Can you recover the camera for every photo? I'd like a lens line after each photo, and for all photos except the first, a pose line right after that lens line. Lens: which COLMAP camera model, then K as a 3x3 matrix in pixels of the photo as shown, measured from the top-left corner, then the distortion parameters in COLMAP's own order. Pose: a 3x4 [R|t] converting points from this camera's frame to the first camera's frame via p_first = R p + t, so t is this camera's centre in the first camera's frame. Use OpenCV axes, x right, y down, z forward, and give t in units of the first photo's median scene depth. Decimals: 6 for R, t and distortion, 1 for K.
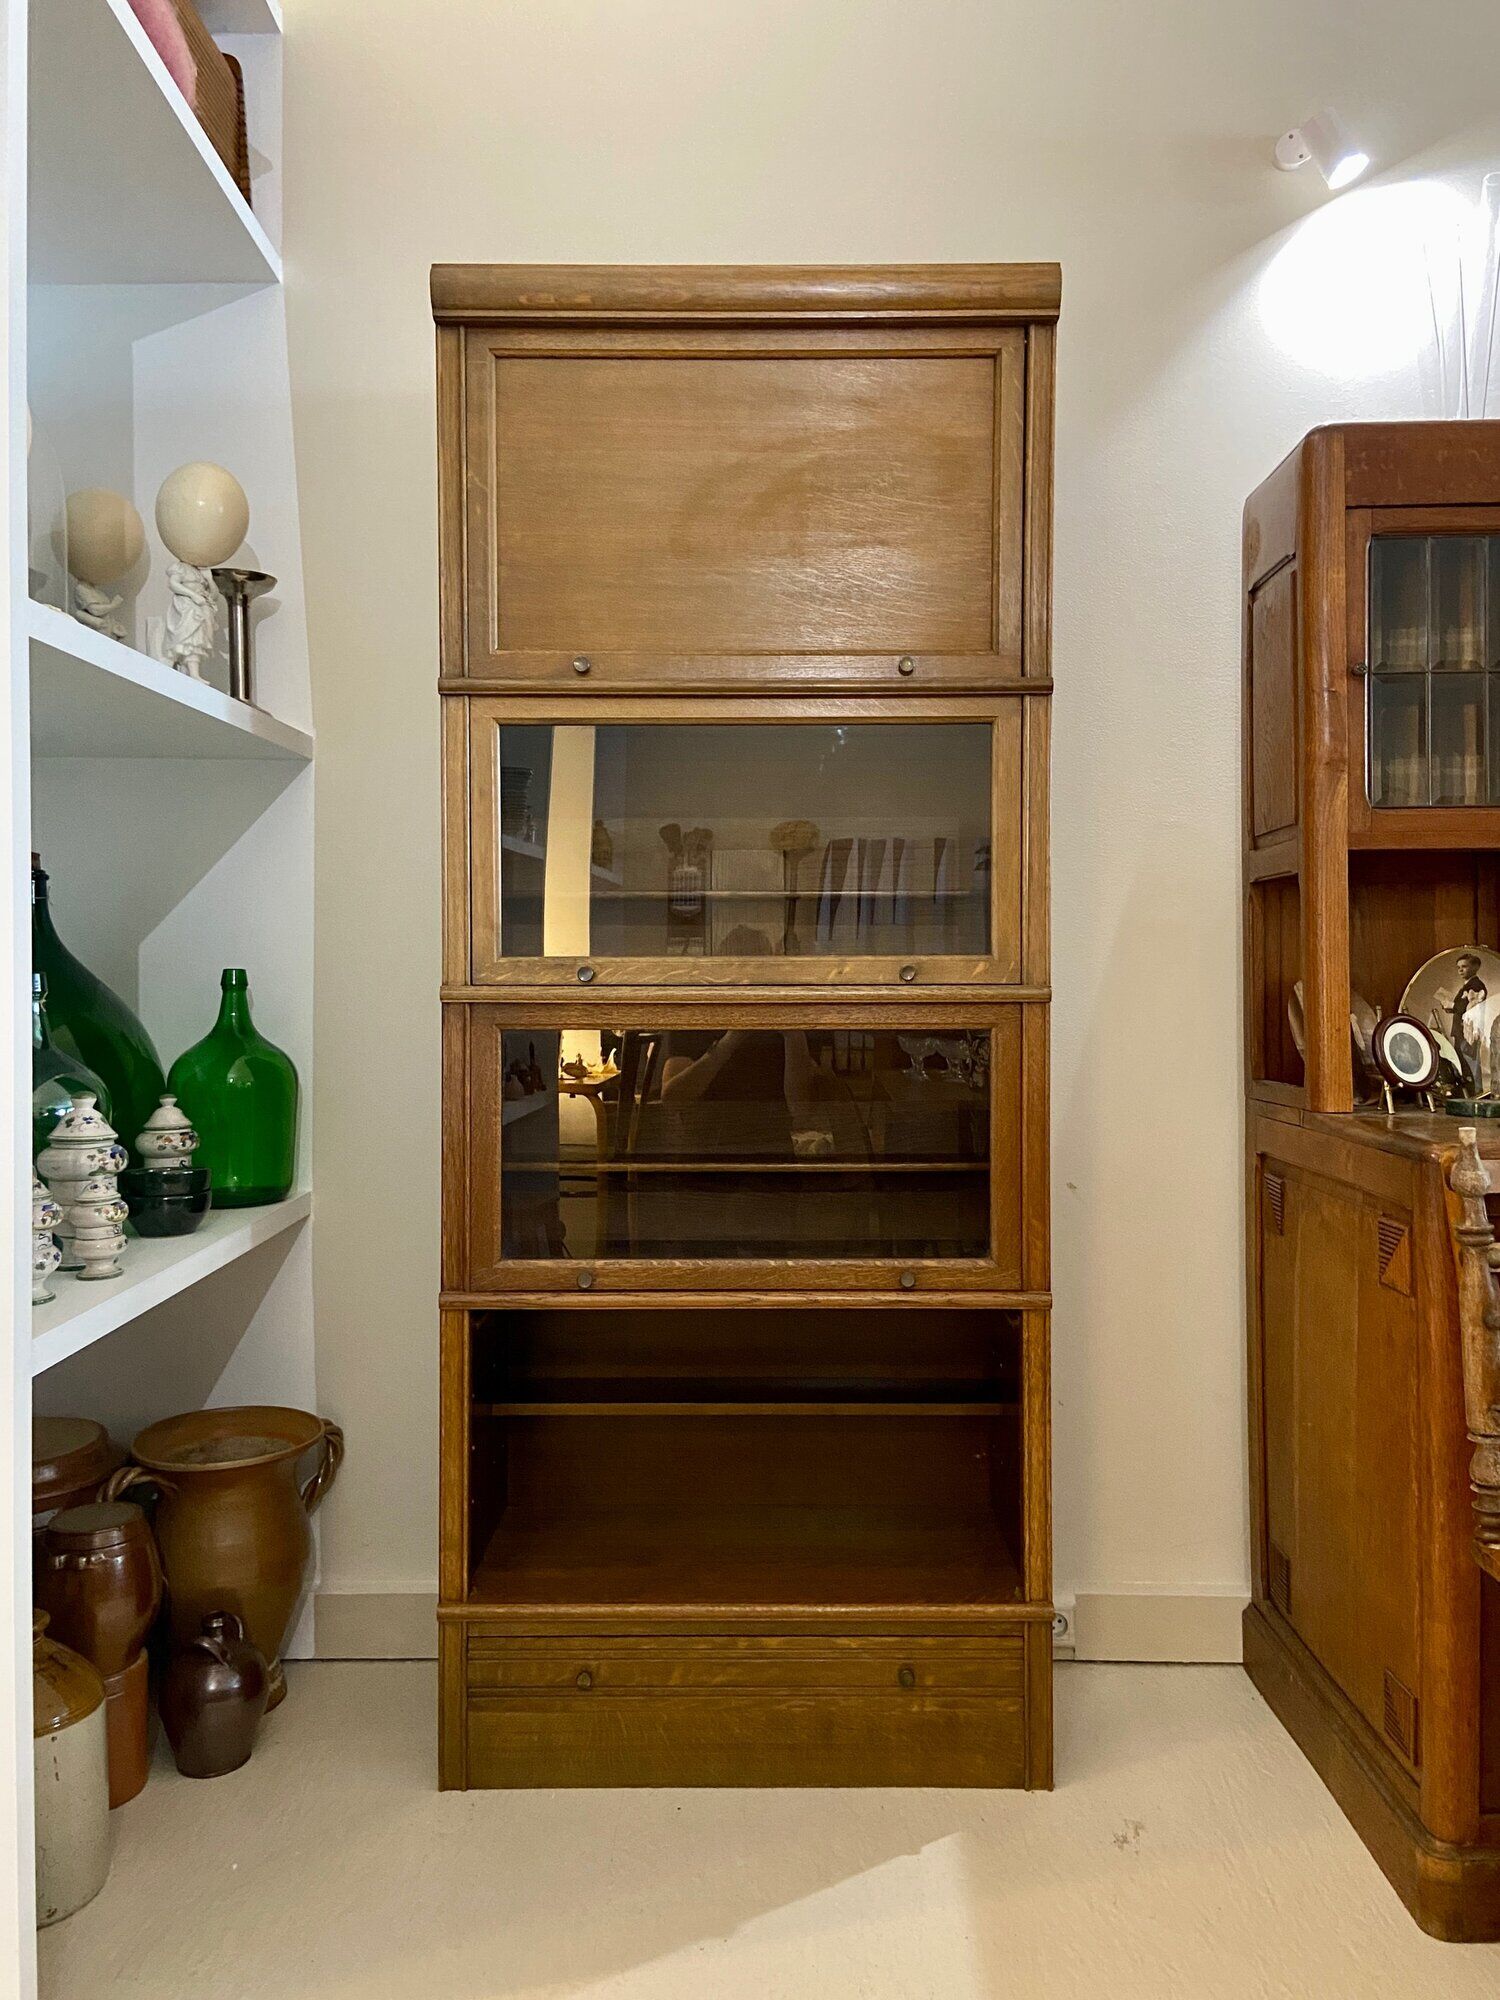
lens RADIAL K [[1505.0, 0, 755.5], [0, 1505.0, 985.2], [0, 0, 1]] dist [0.106064, -0.121469]
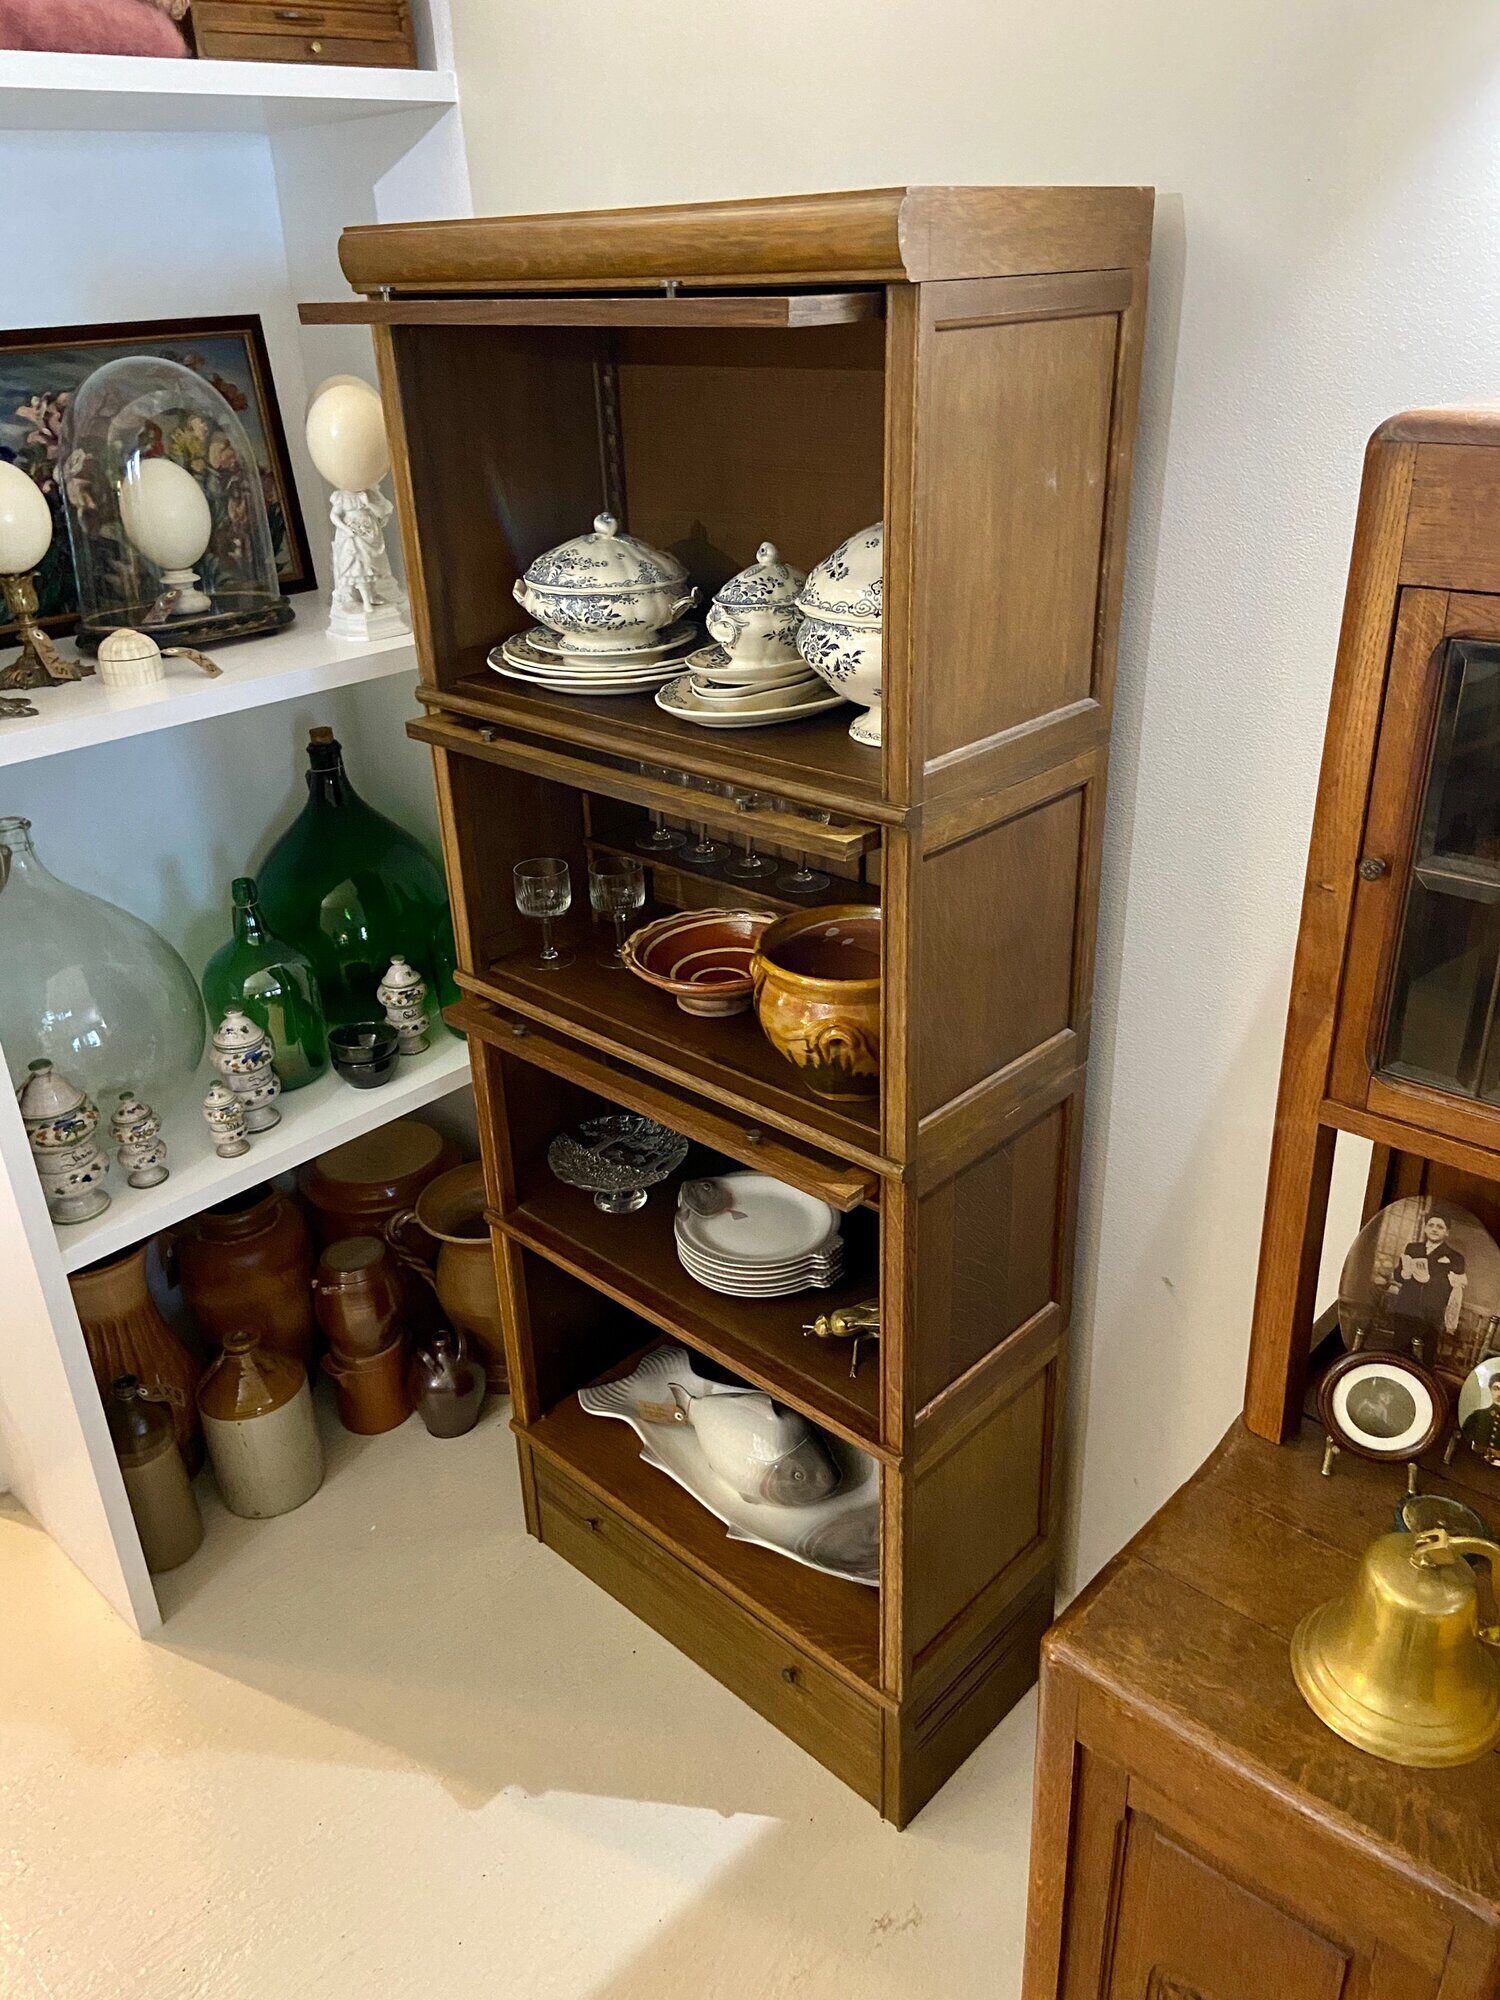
lens RADIAL K [[1505.0, 0, 750.6], [0, 1505.0, 984.4], [0, 0, 1]] dist [0.106064, -0.121469]
pose [[0.727011, 0.269727, -0.631429, 0.618620], [0.026231, 0.908030, 0.418084, -0.429026], [0.686124, -0.320514, 0.653073, 0.436767]]
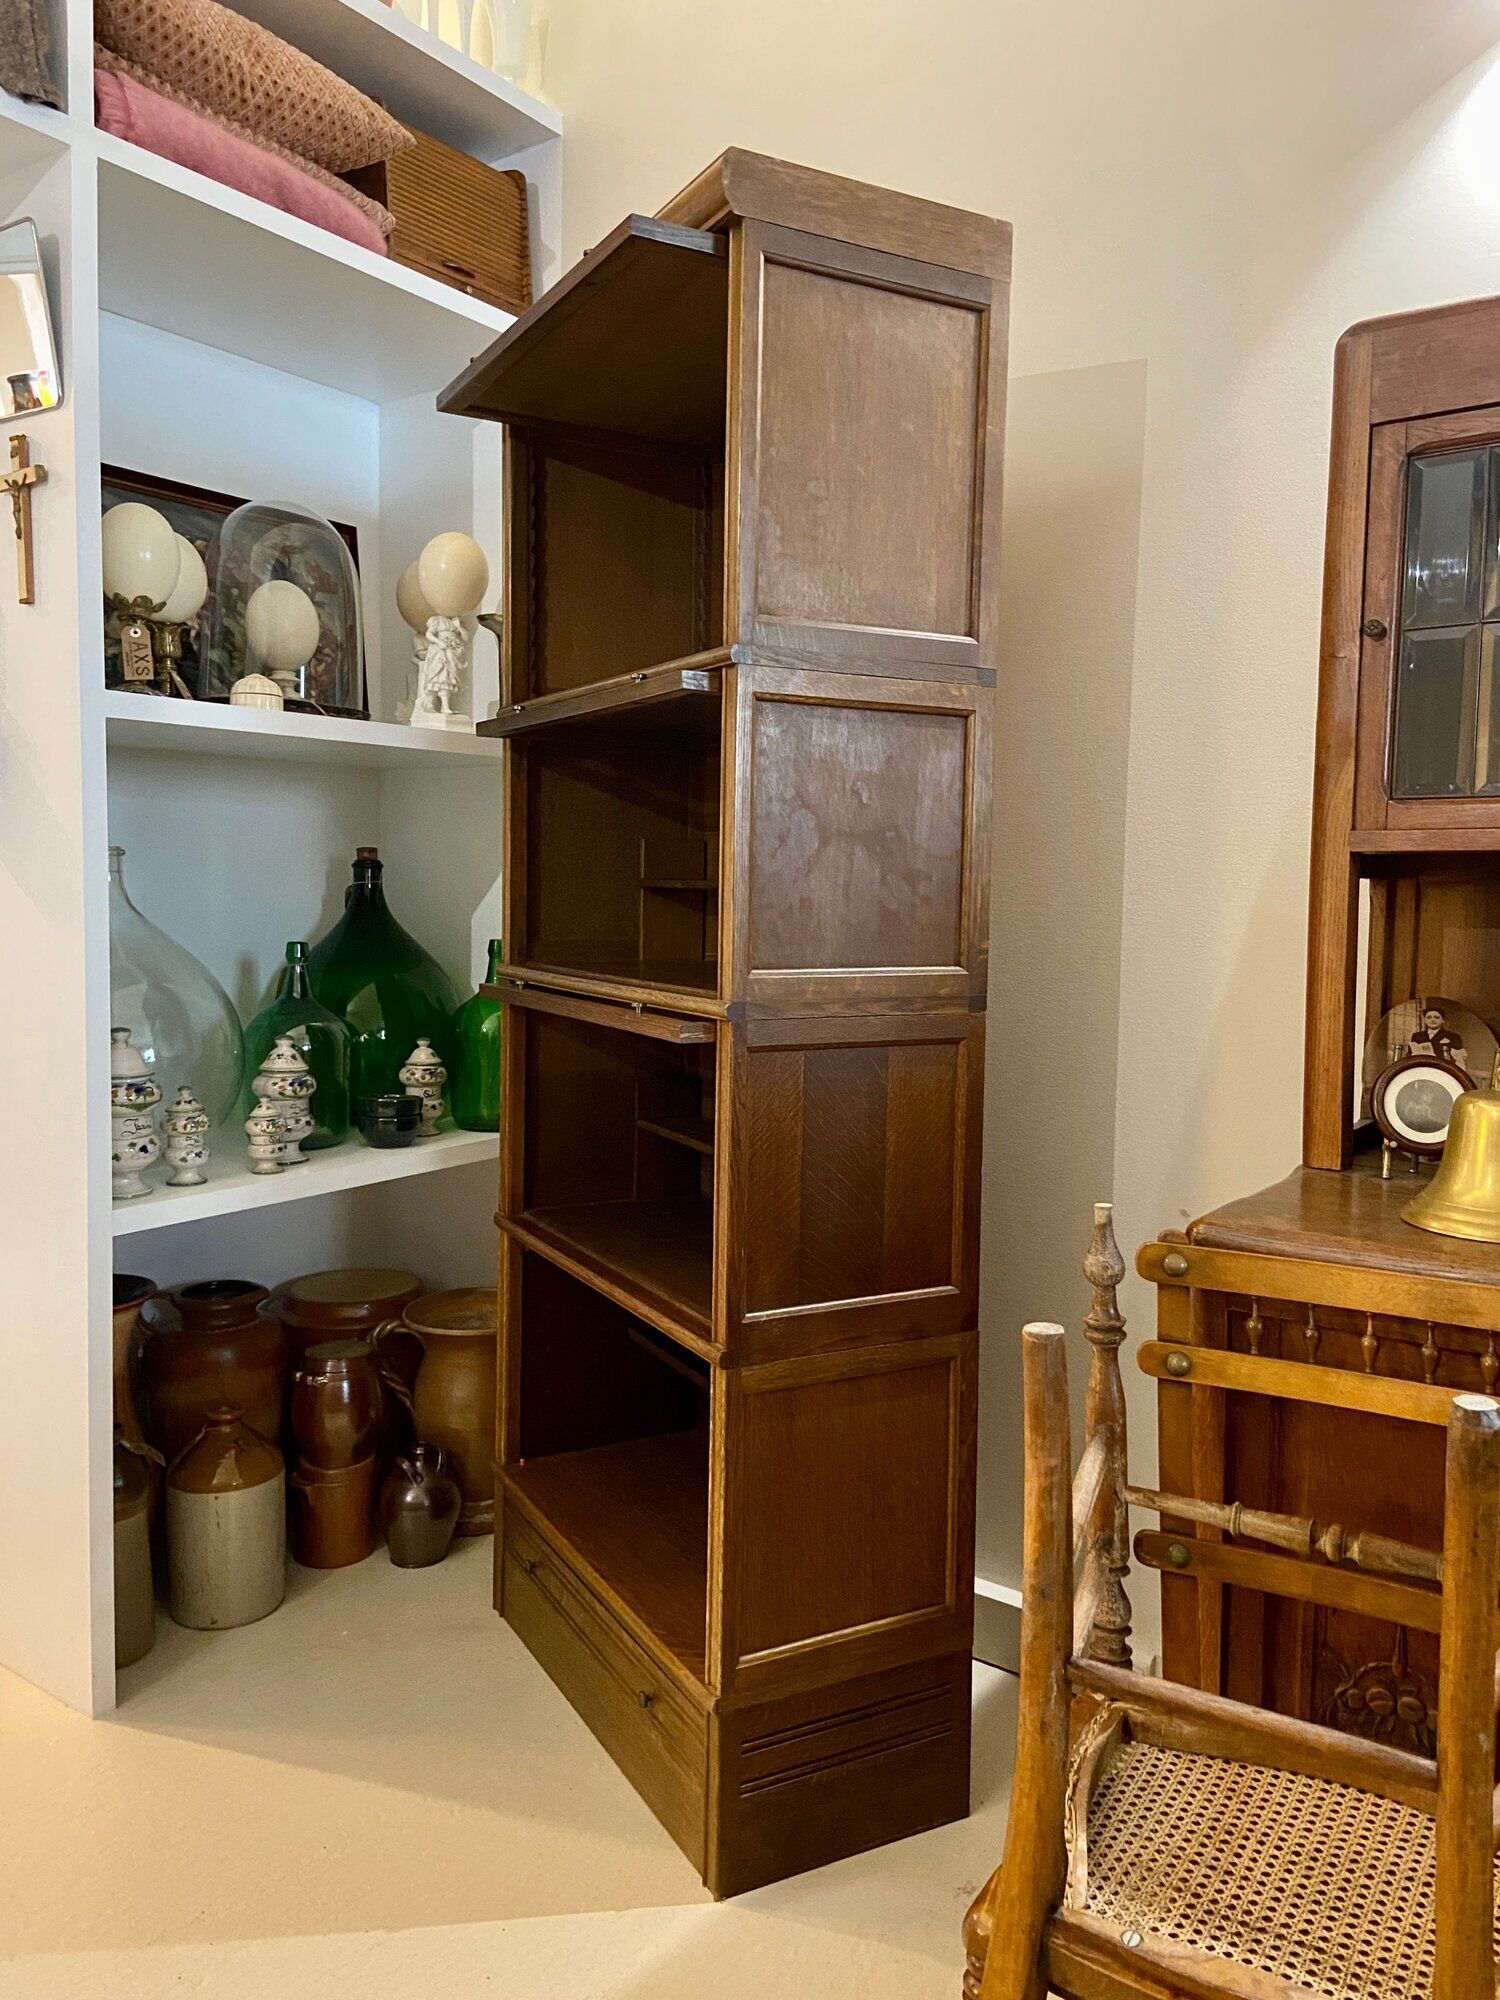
lens RADIAL K [[1505.0, 0, 758.8], [0, 1505.0, 979.6], [0, 0, 1]] dist [0.106064, -0.121469]
pose [[0.807728, 0.053050, -0.587163, 0.628476], [-0.025842, 0.998172, 0.054635, -0.057915], [0.588988, -0.028957, 0.807623, 0.153494]]
